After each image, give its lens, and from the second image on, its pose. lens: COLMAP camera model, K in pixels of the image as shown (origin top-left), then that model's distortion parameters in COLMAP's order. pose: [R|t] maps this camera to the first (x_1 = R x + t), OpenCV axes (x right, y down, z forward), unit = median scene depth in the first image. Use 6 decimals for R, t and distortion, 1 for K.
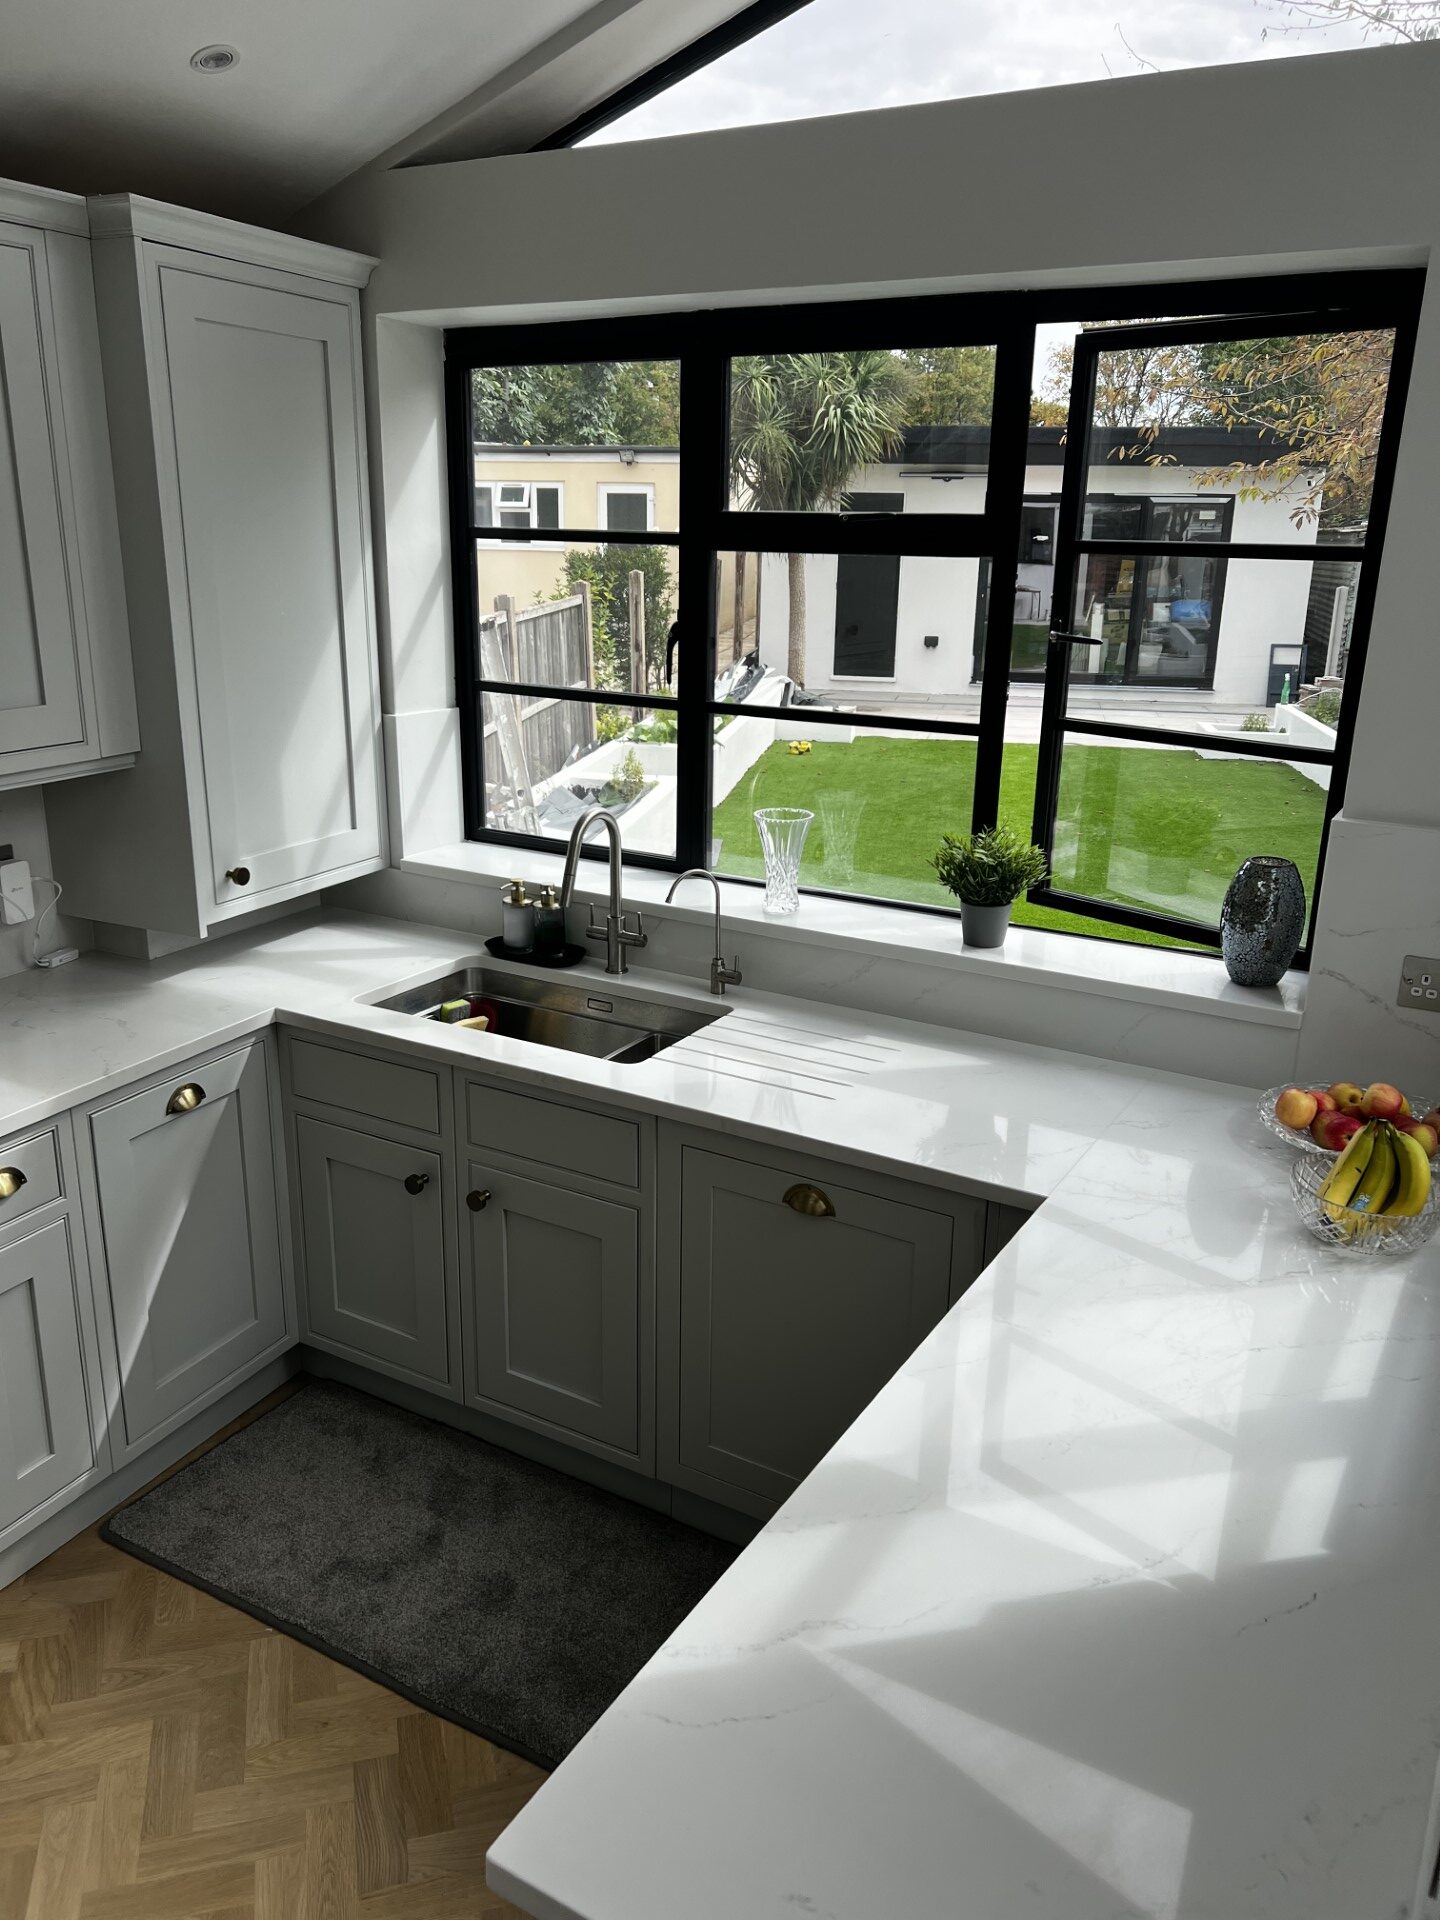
lens RADIAL K [[1459.9, 0, 720.0], [0, 1459.9, 960.0], [0, 0, 1]] dist [0.040743, -0.002729]
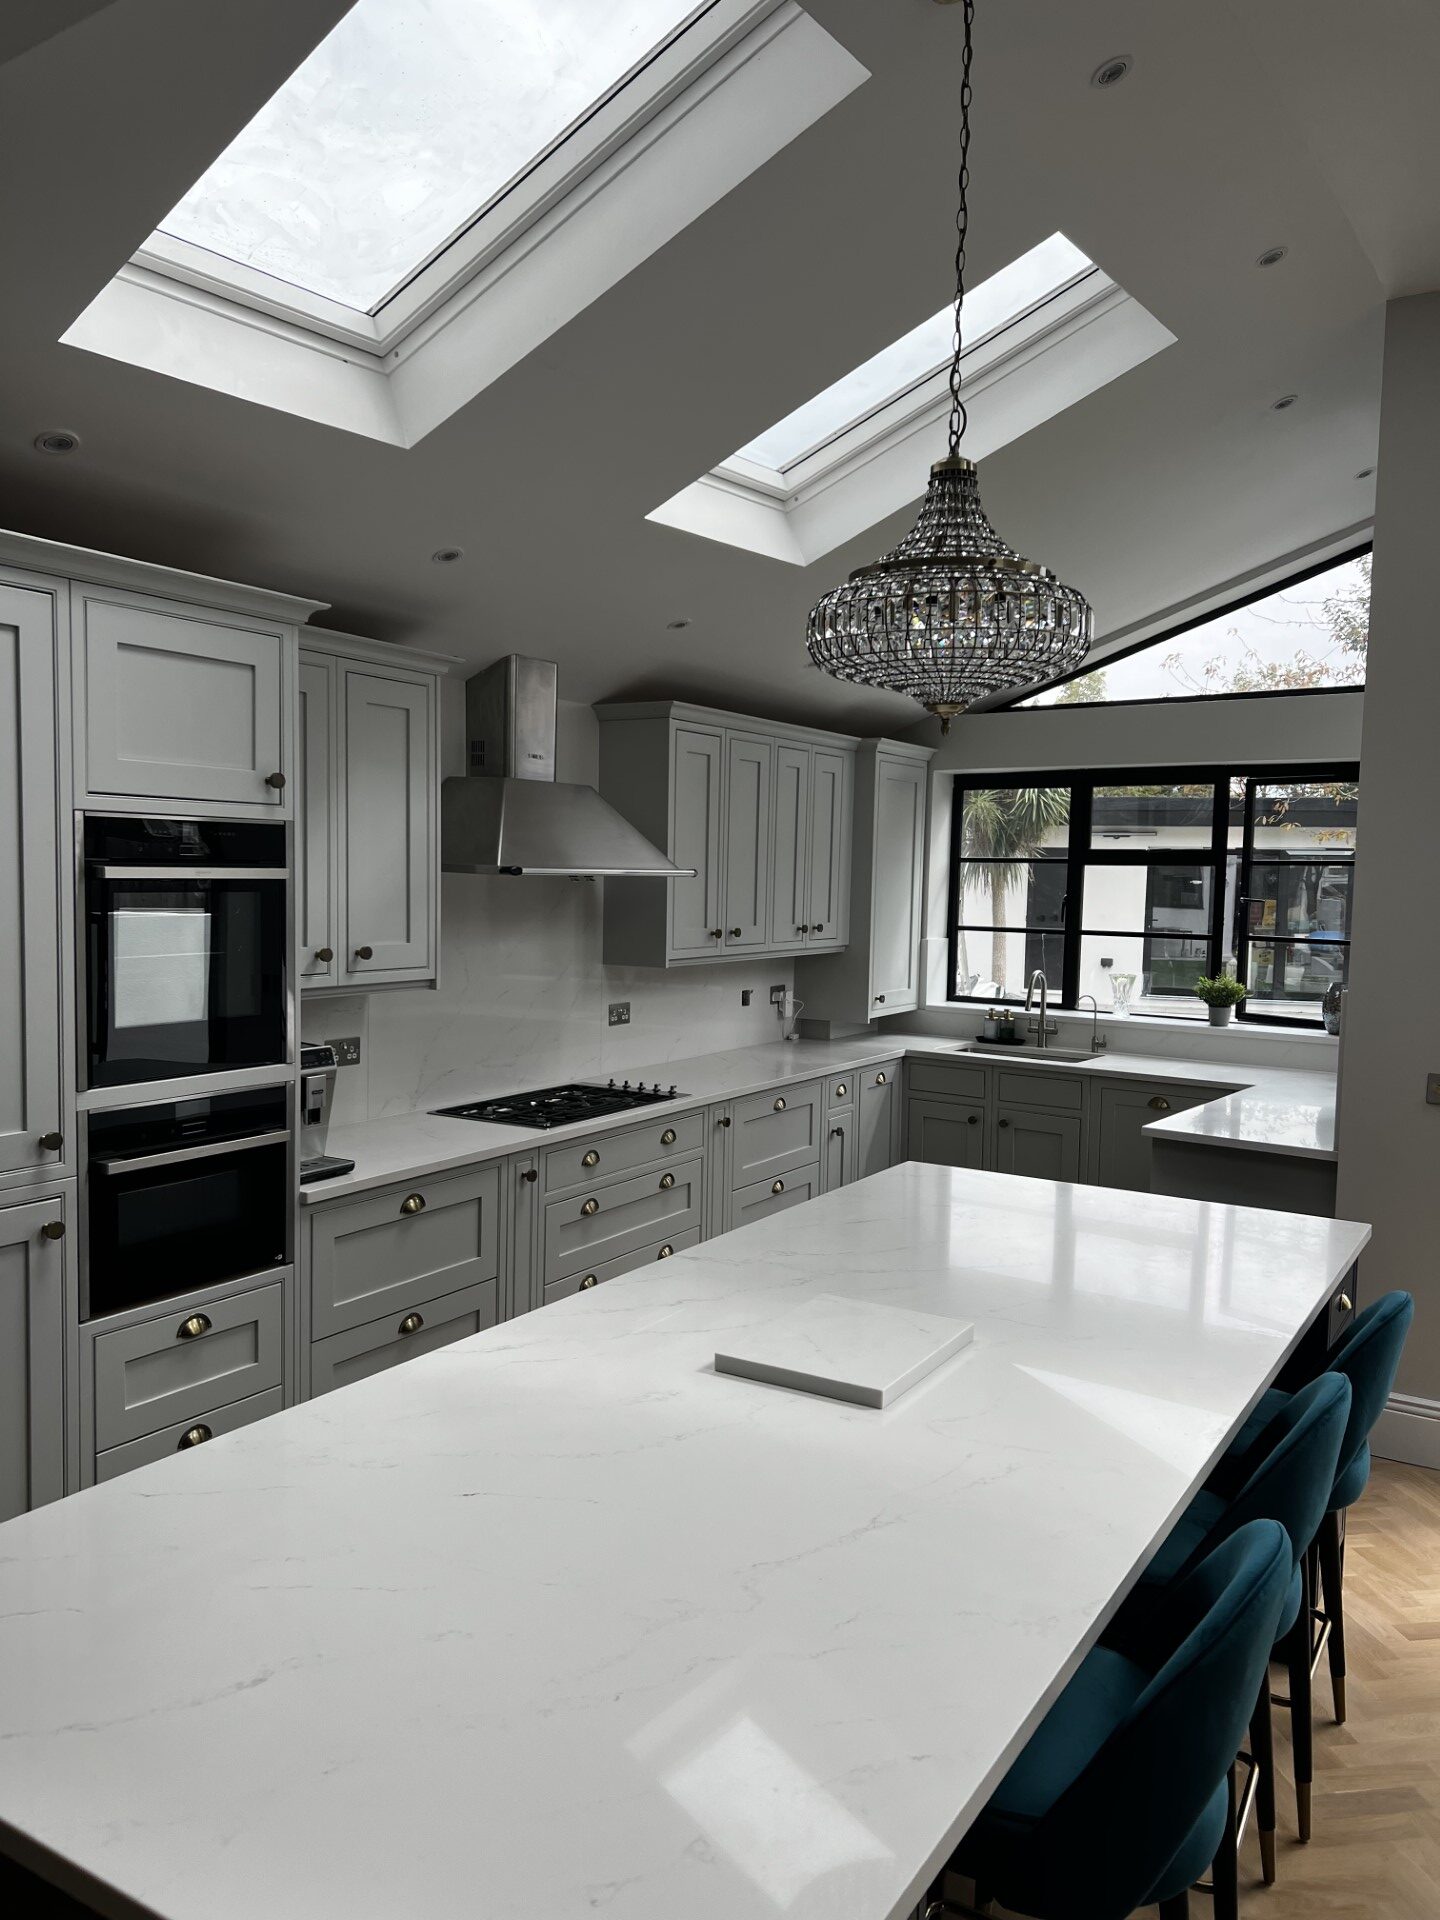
lens RADIAL K [[1431.3, 0, 704.4], [0, 1431.3, 970.9], [0, 0, 1]] dist [0.072447, -0.084724]
pose [[0.993860, 0.008319, -0.110333, -0.340330], [-0.032701, 0.974710, -0.221067, 0.393719], [0.105704, 0.223317, 0.968997, -1.191620]]
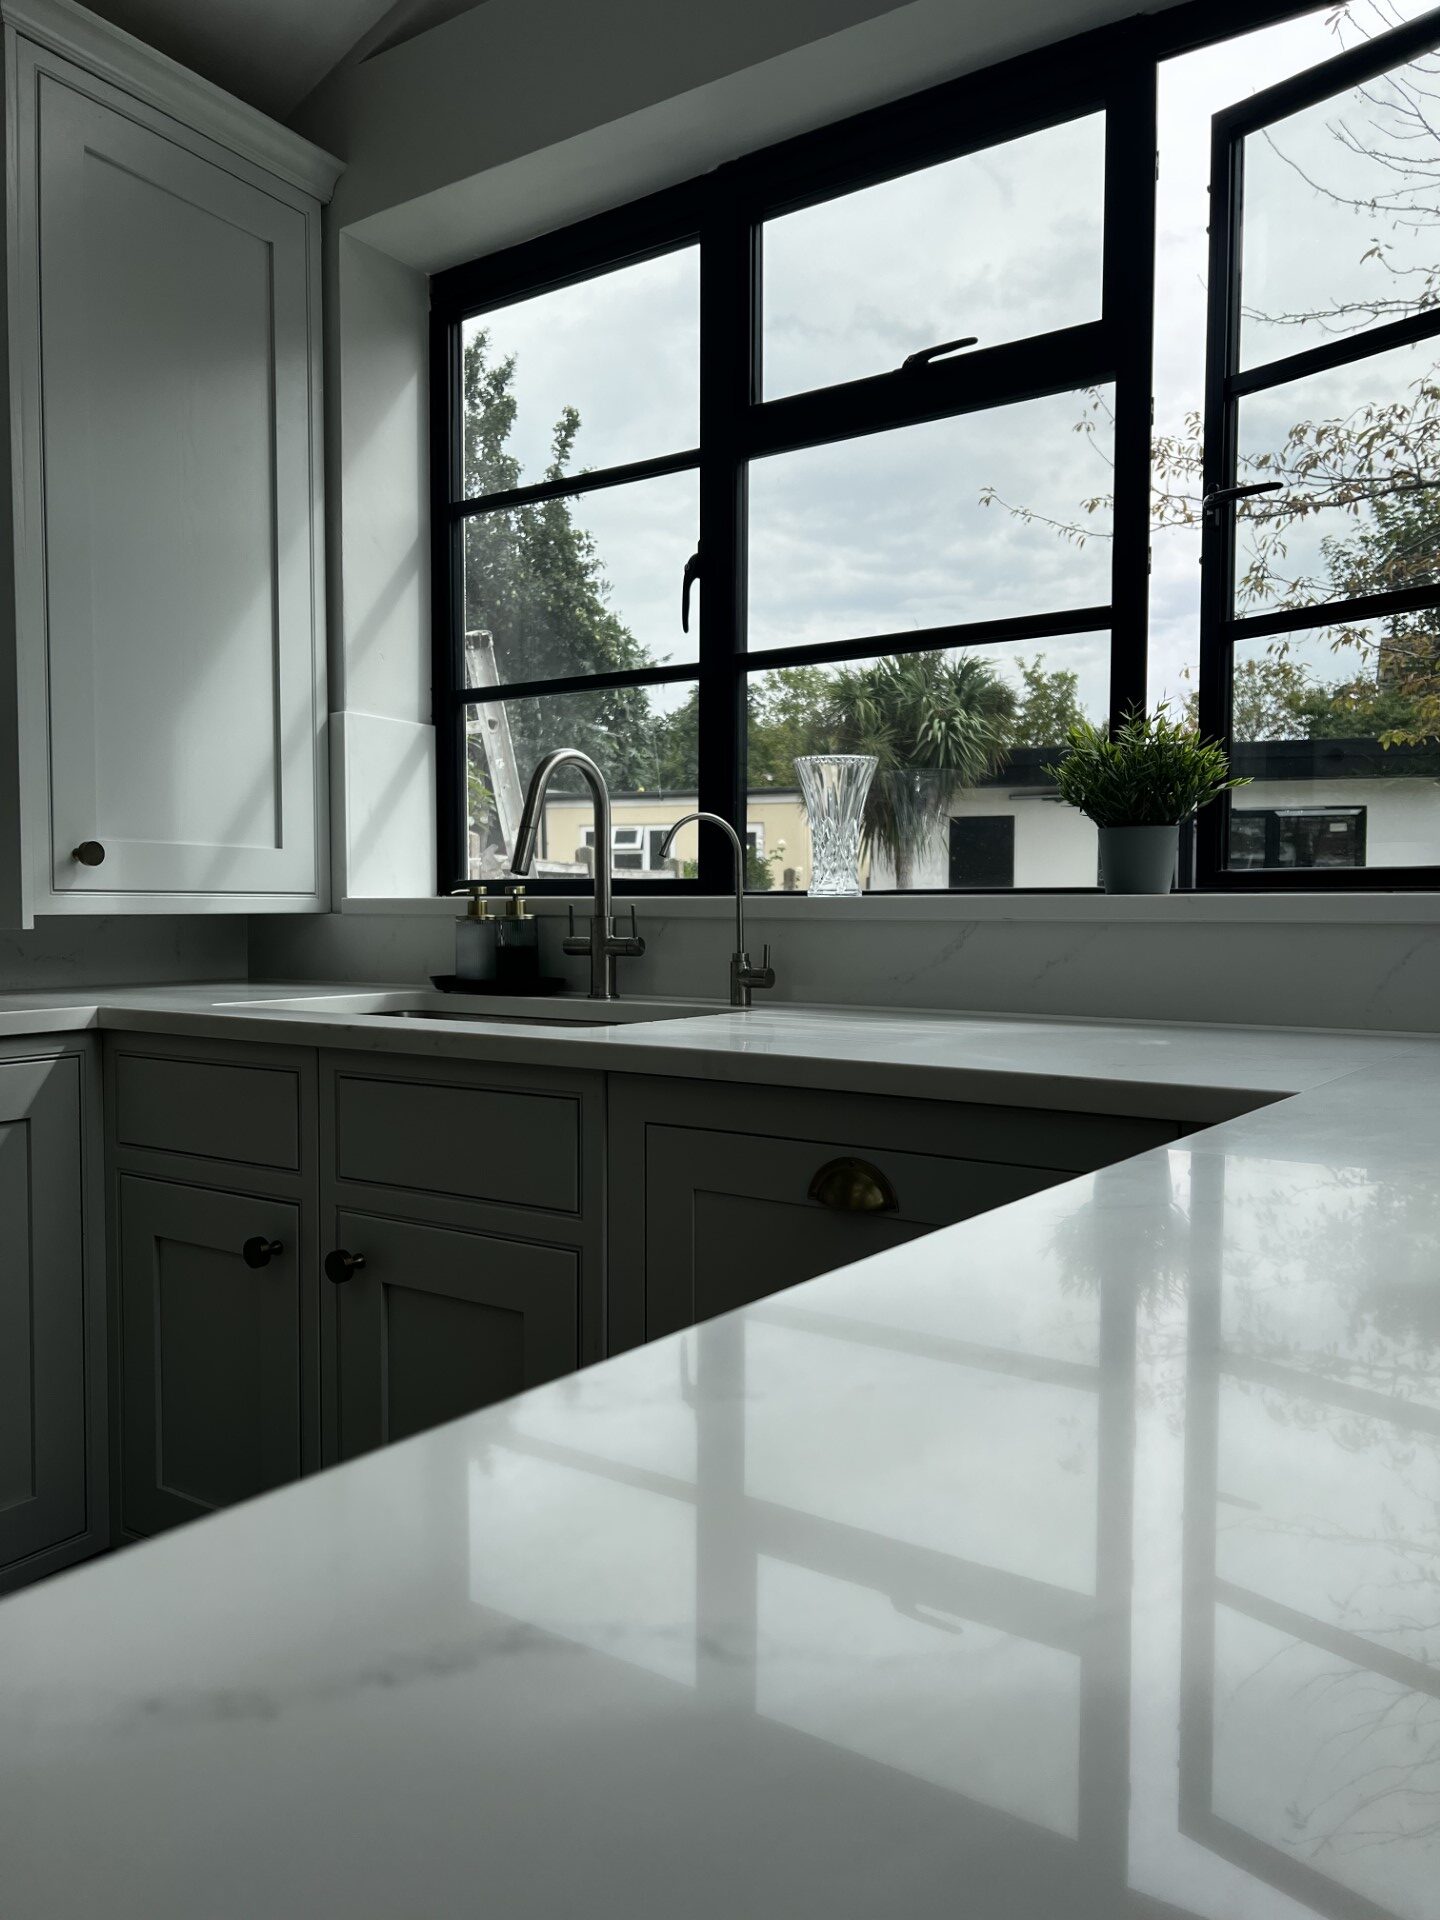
lens RADIAL K [[1460.1, 0, 696.2], [0, 1460.1, 959.2], [0, 0, 1]] dist [0.032725, -0.004721]
pose [[0.995099, -0.012449, -0.098102, 0.042967], [-0.013123, 0.966646, -0.255779, 0.169426], [0.098014, 0.255812, 0.961745, 0.324020]]
